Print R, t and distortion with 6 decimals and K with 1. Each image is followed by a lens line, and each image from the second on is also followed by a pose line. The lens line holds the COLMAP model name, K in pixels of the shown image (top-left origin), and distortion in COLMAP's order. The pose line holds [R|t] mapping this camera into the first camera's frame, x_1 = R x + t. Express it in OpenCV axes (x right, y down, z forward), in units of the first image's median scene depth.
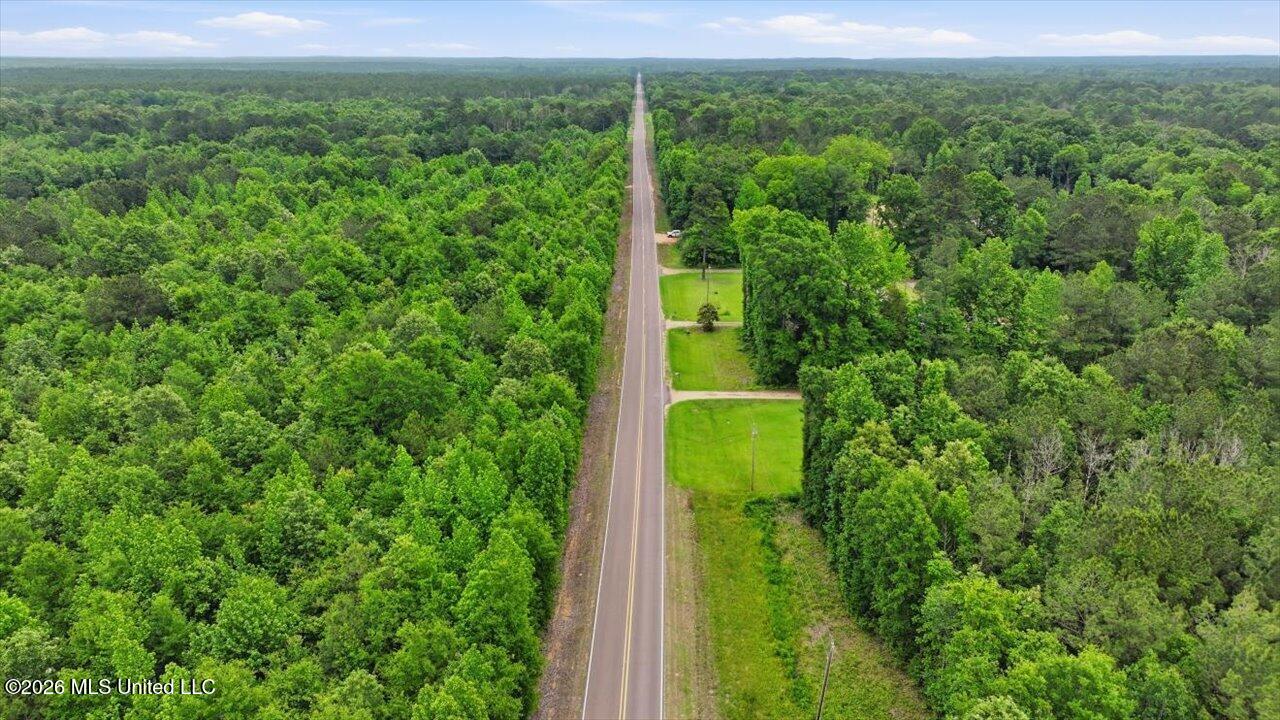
lens RADIAL K [[904.1, 0, 647.0], [0, 904.1, 360.3], [0, 0, 1]] dist [-0.000917, 0.013947]
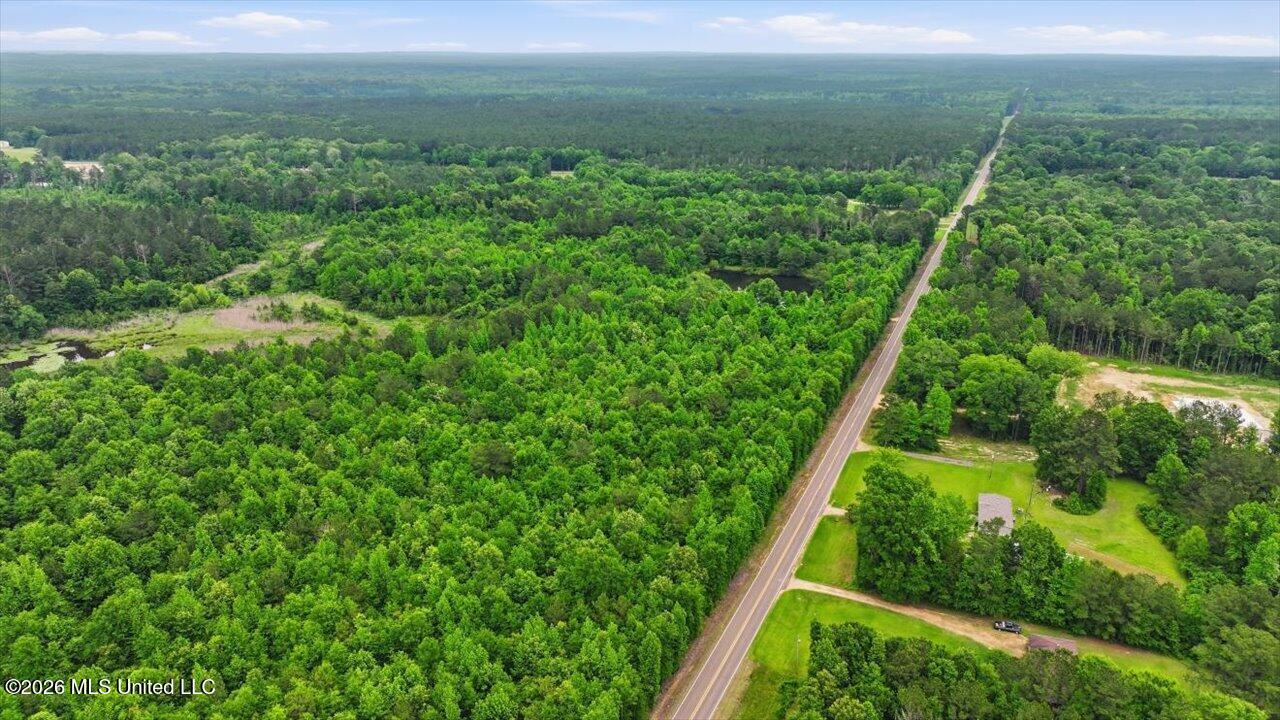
lens RADIAL K [[904.1, 0, 640.7], [0, 904.1, 364.1], [0, 0, 1]] dist [-0.000917, 0.013947]
pose [[0.915628, 0.132077, -0.379712, 0.456075], [-0.127106, 0.991151, 0.038257, -0.490150], [0.381405, 0.013235, 0.924313, -0.700482]]
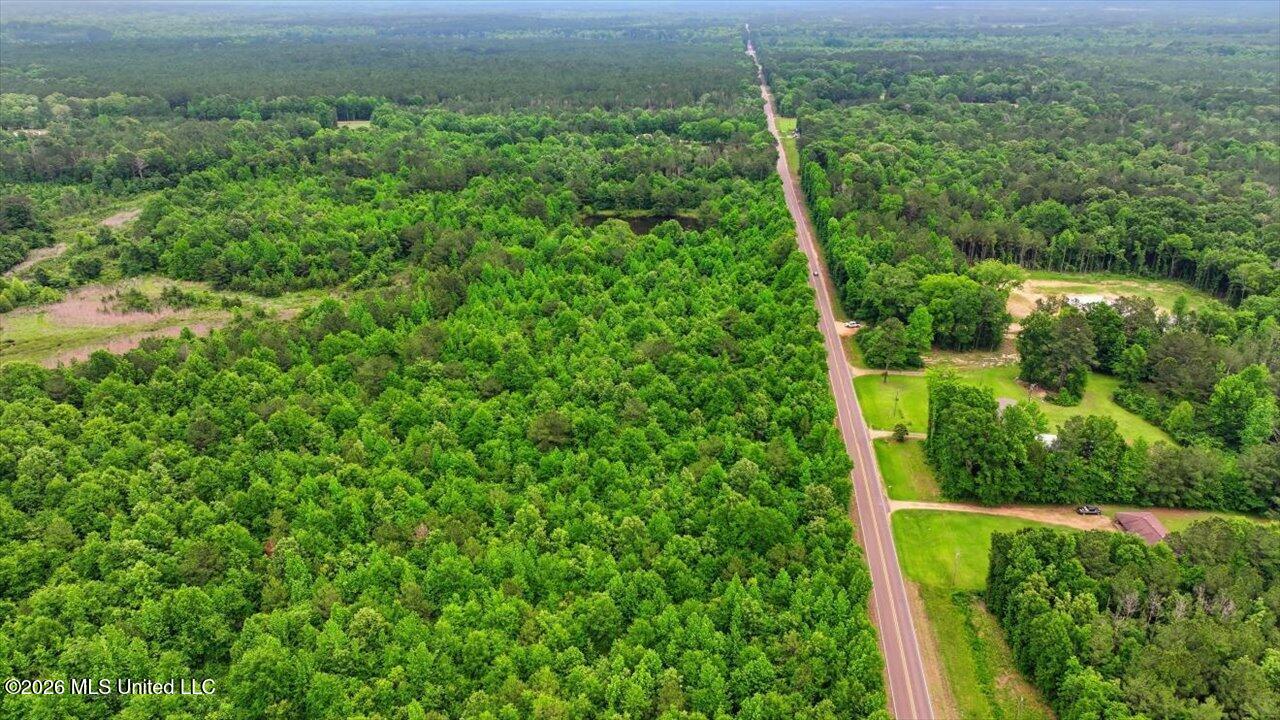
lens RADIAL K [[904.1, 0, 643.8], [0, 904.1, 361.7], [0, 0, 1]] dist [-0.000917, 0.013947]
pose [[0.995073, 0.038441, -0.091387, -0.376697], [-0.031795, 0.996818, 0.073095, -0.442285], [0.093906, -0.069829, 0.993129, -0.852427]]
